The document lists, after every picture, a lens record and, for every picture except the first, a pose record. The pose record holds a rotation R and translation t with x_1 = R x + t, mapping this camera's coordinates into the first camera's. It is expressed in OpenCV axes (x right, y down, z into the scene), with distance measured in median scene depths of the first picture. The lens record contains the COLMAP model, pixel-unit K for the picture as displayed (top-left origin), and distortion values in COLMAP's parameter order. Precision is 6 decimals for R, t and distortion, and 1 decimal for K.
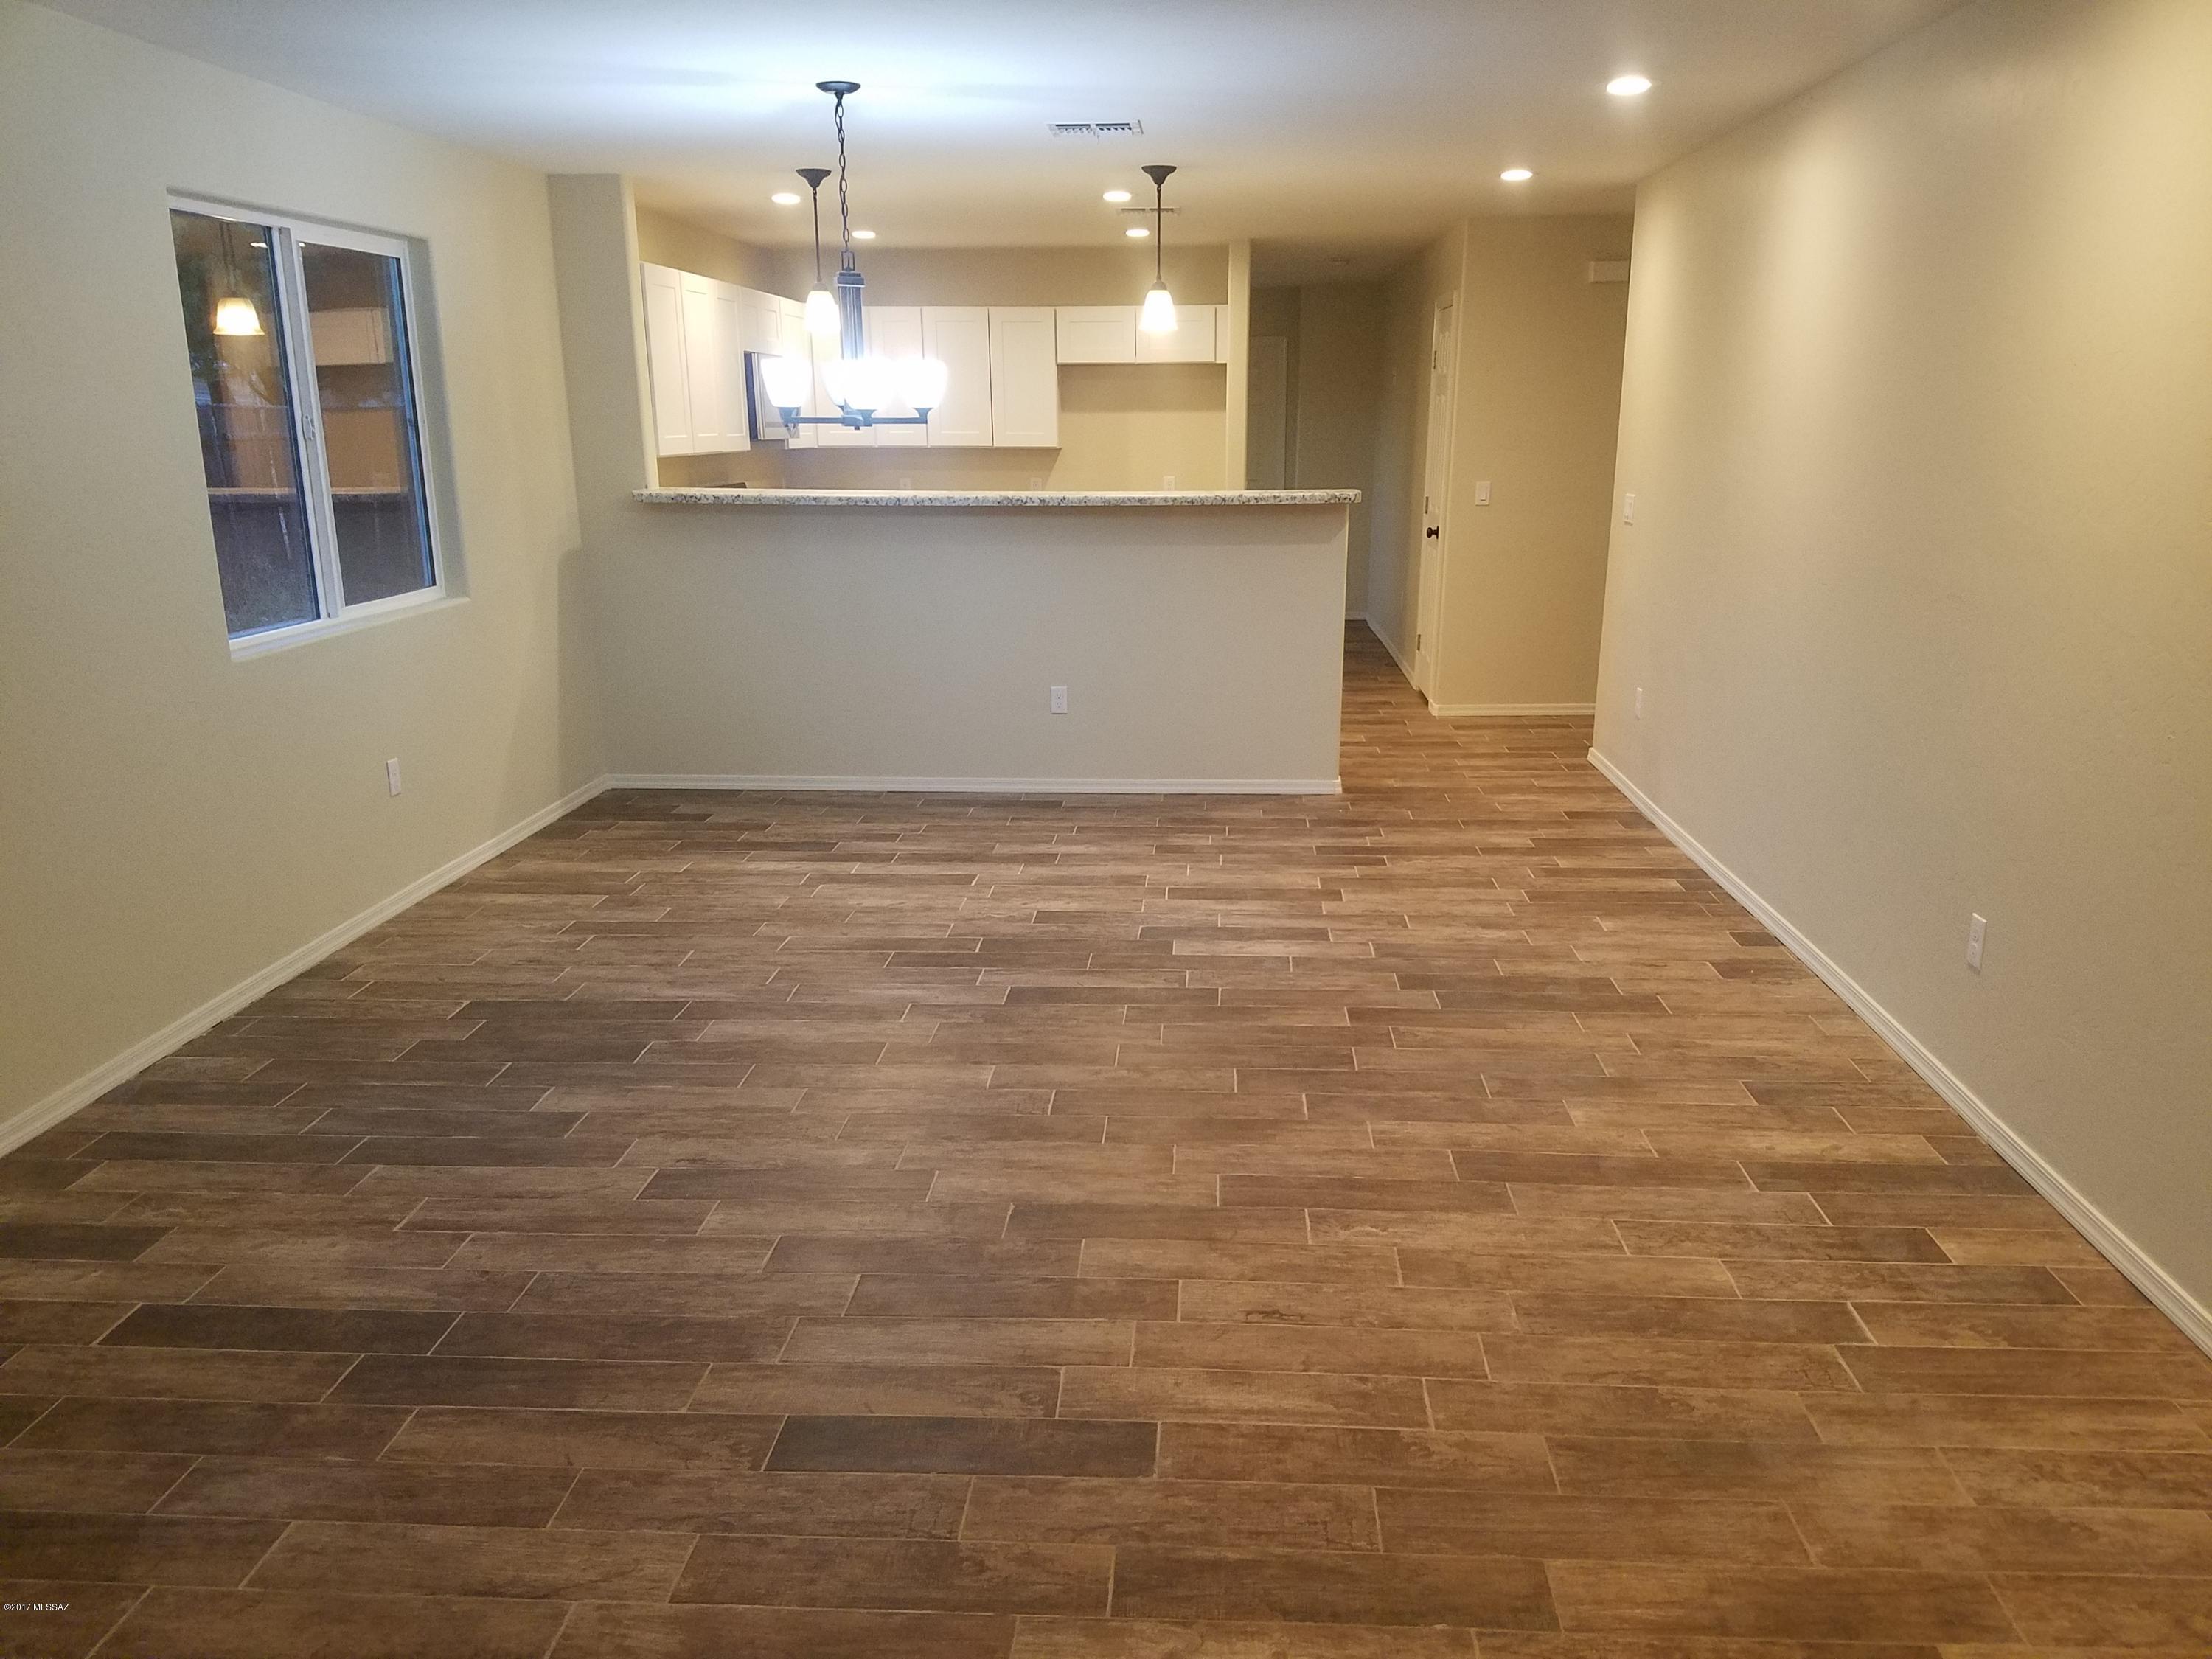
lens RADIAL K [[1698.5, 0, 1145.3], [0, 1698.5, 861.9], [0, 0, 1]] dist [0.216646, -0.351262]
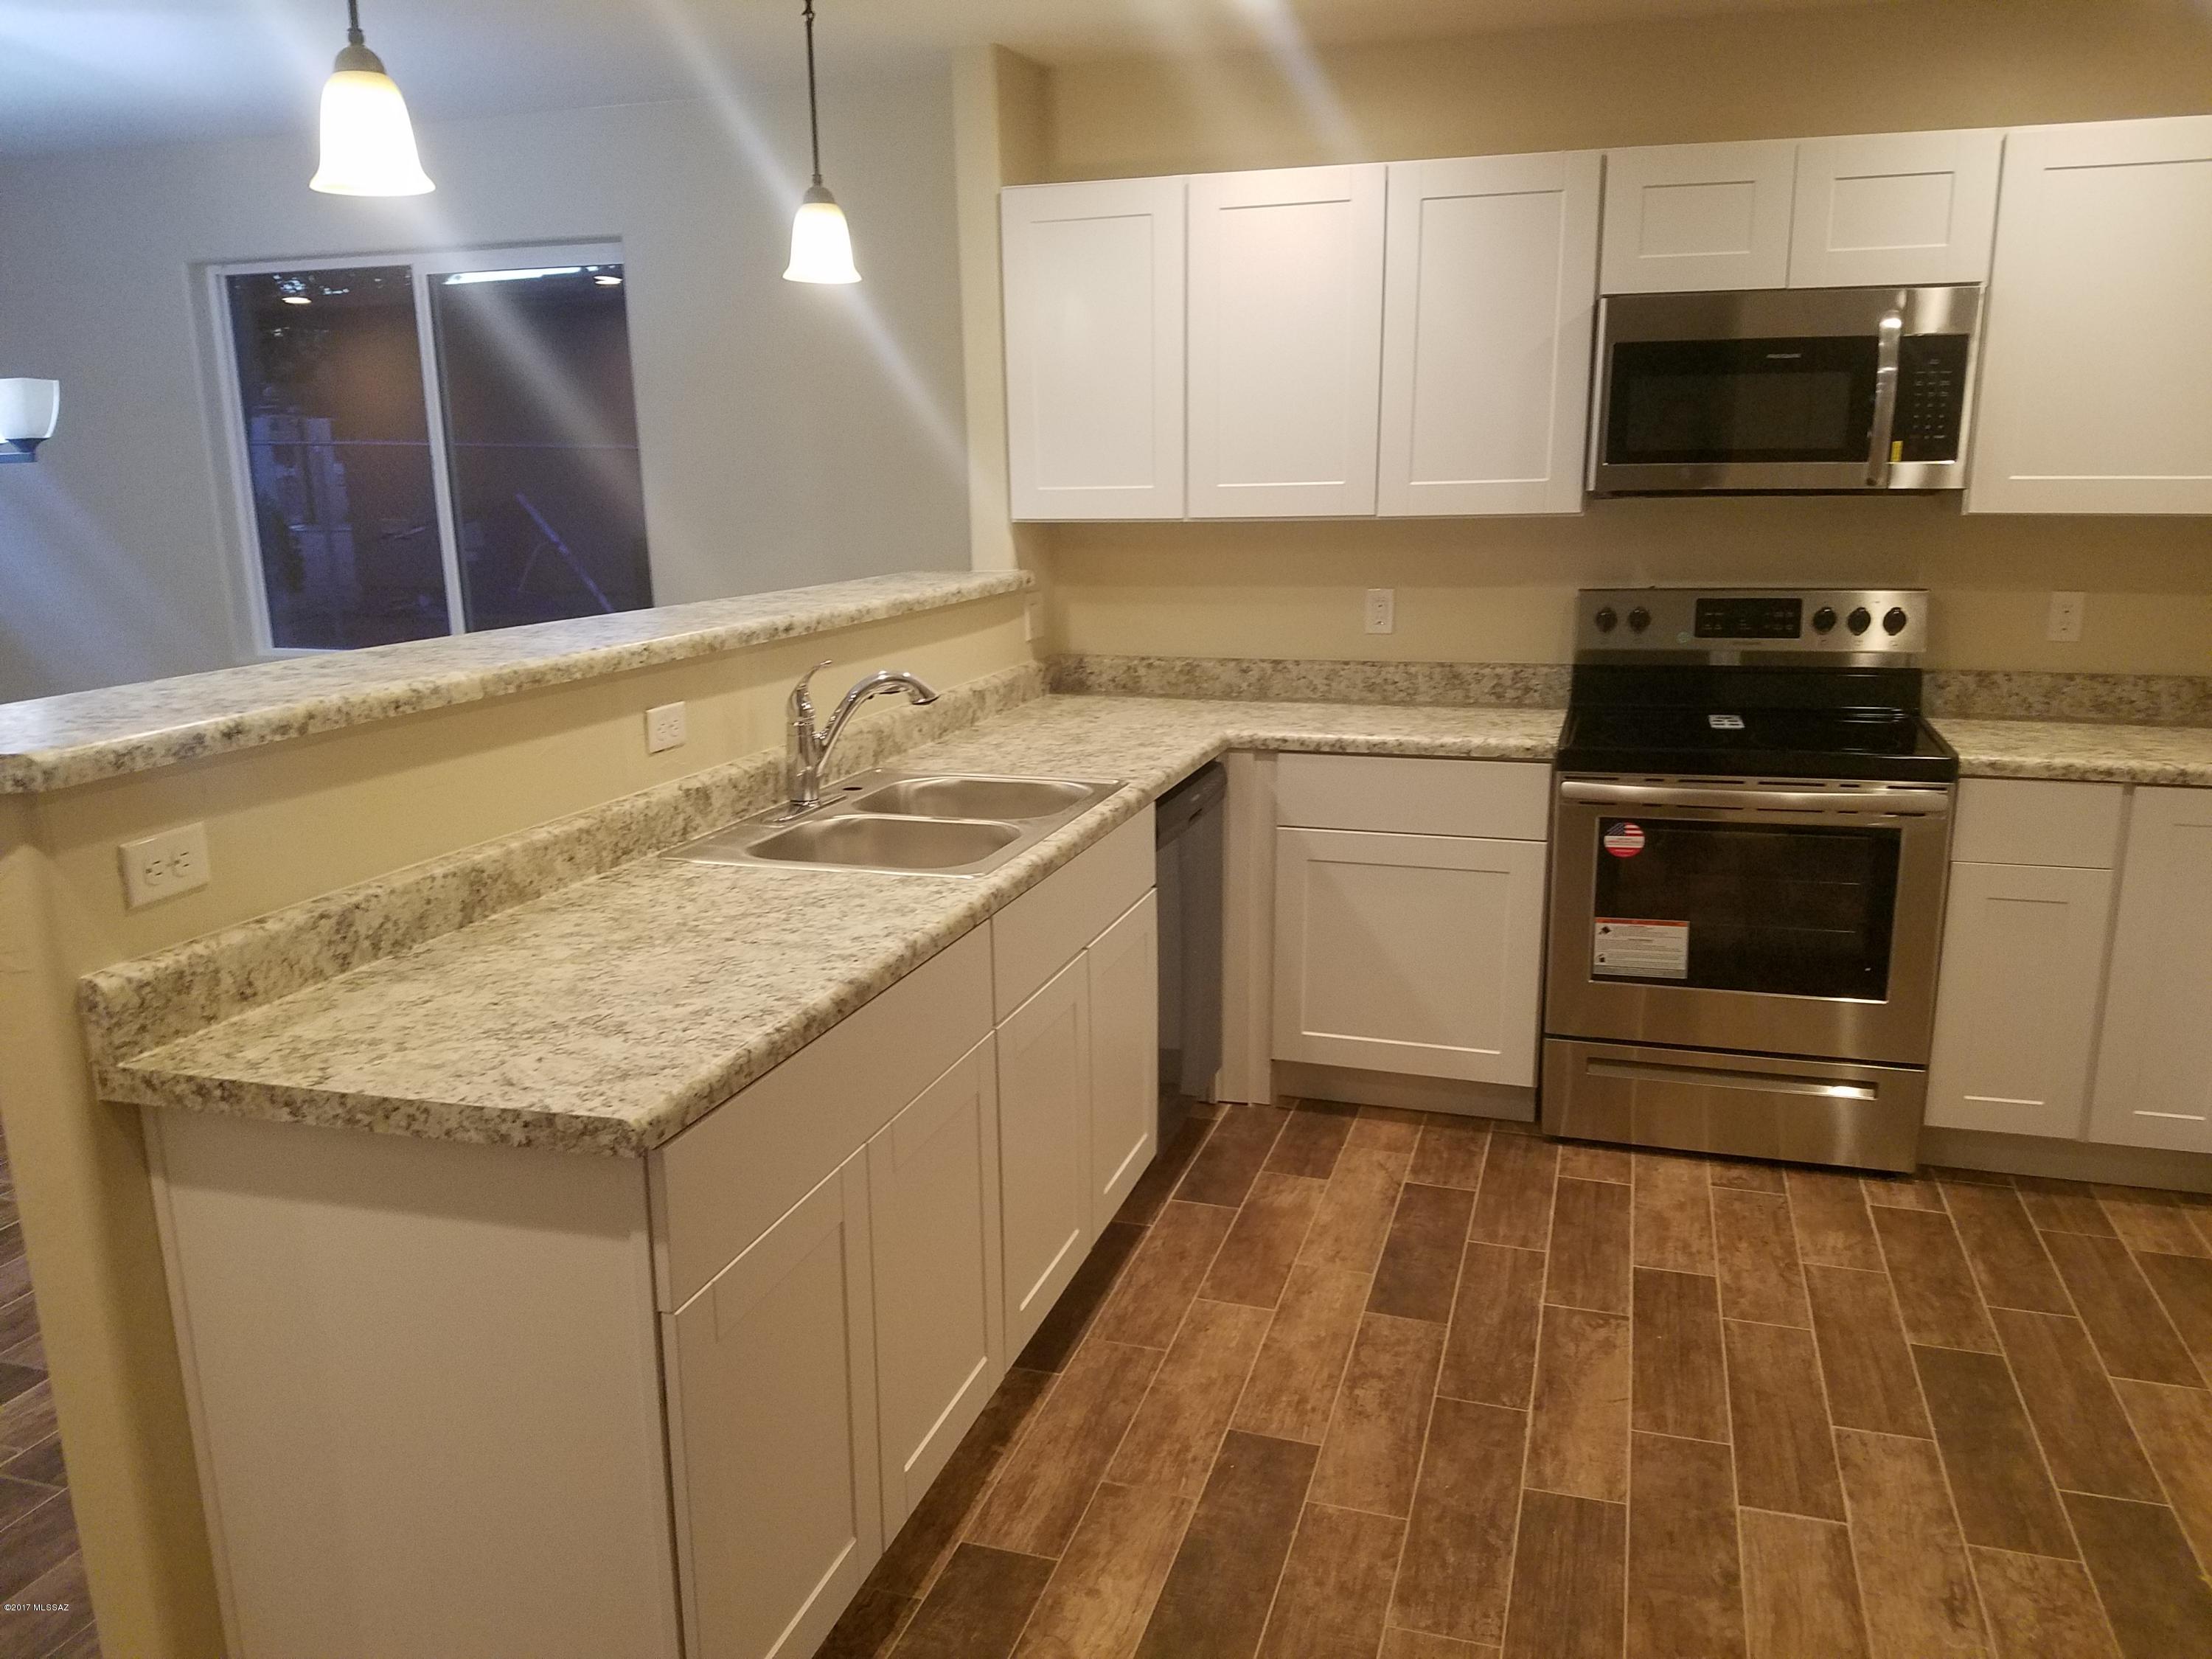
lens RADIAL K [[1679.6, 0, 1099.8], [0, 1679.6, 891.3], [0, 0, 1]] dist [0.259409, -0.450340]
pose [[-0.250934, 0.245910, -0.936248, 0.422811], [-0.236996, 0.922152, 0.305727, -0.418199], [0.938544, 0.298604, -0.173119, 1.624280]]
